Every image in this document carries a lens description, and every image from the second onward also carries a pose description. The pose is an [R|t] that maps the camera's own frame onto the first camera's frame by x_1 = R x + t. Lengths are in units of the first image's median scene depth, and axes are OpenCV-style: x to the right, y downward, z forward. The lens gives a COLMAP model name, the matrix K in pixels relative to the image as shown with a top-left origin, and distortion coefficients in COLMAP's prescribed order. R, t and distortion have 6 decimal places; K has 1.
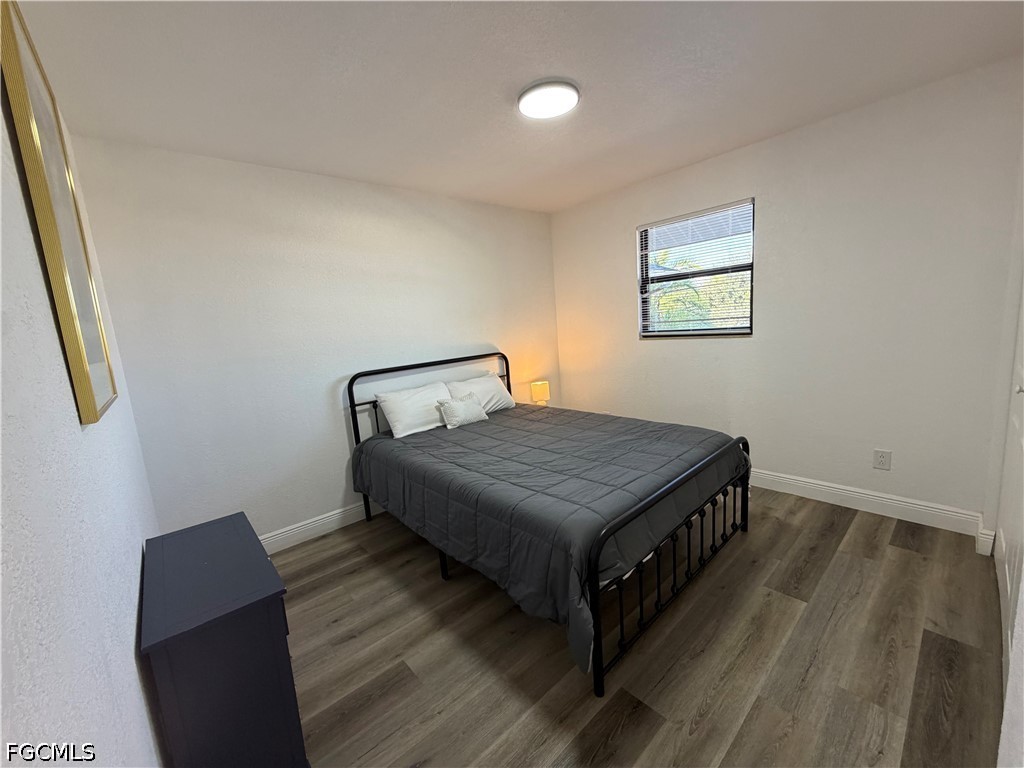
lens RADIAL K [[406.9, 0, 513.9], [0, 406.9, 387.1], [0, 0, 1]] dist [0.000735, -0.000331]
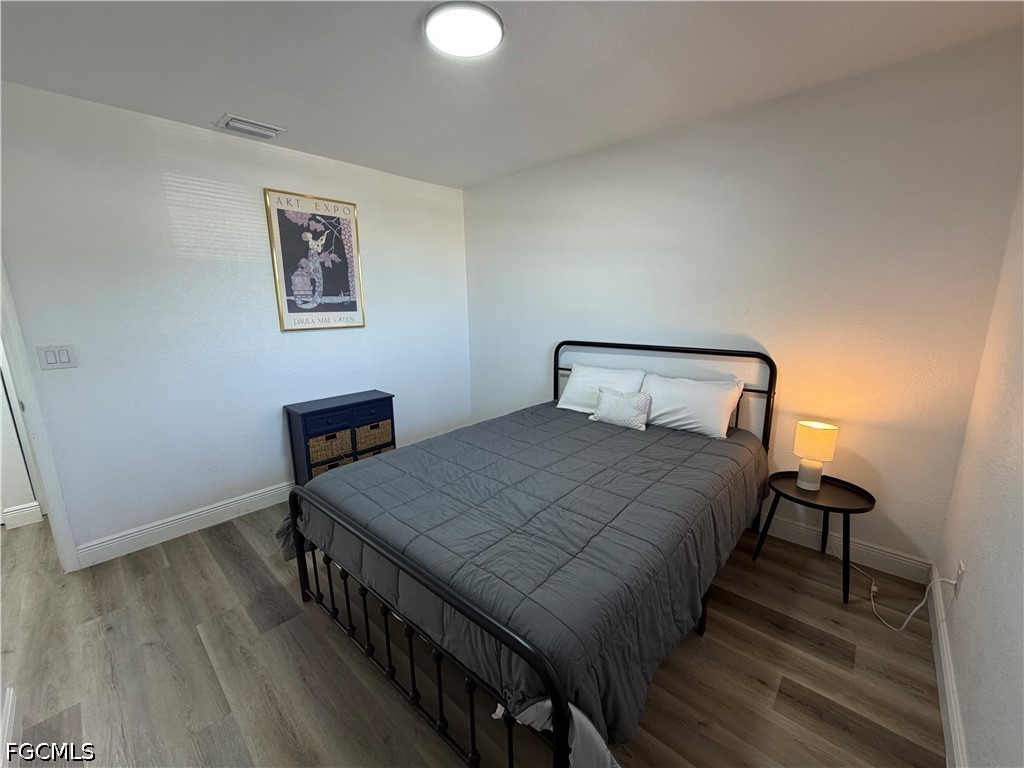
lens RADIAL K [[406.9, 0, 509.7], [0, 406.9, 385.4], [0, 0, 1]] dist [0.000735, -0.000331]
pose [[0.097890, 0.272856, -0.957062, 1.061290], [-0.151795, 0.954522, 0.256606, -0.276716], [0.983553, 0.120158, 0.134856, 1.088194]]
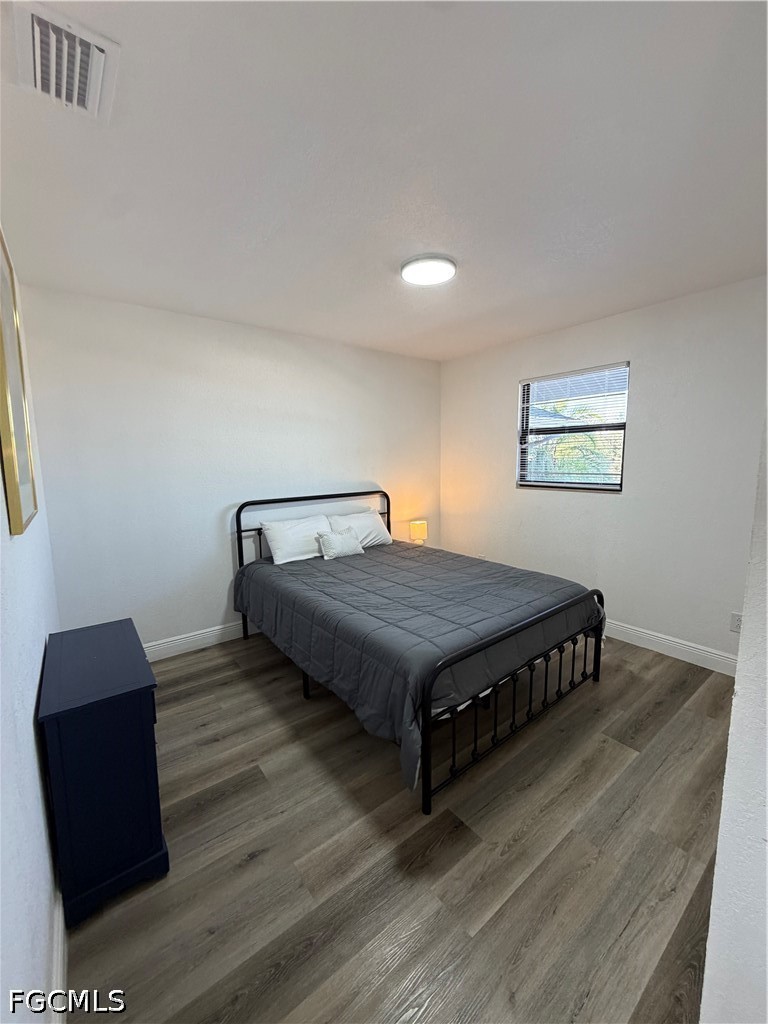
lens RADIAL K [[406.9, 0, 386.8], [0, 406.9, 510.8], [0, 0, 1]] dist [0.000735, -0.000331]
pose [[0.995764, 0.071025, -0.058390, 0.085597], [-0.072527, 0.997077, -0.024019, -0.018437], [0.056513, 0.028152, 0.998005, -0.099198]]
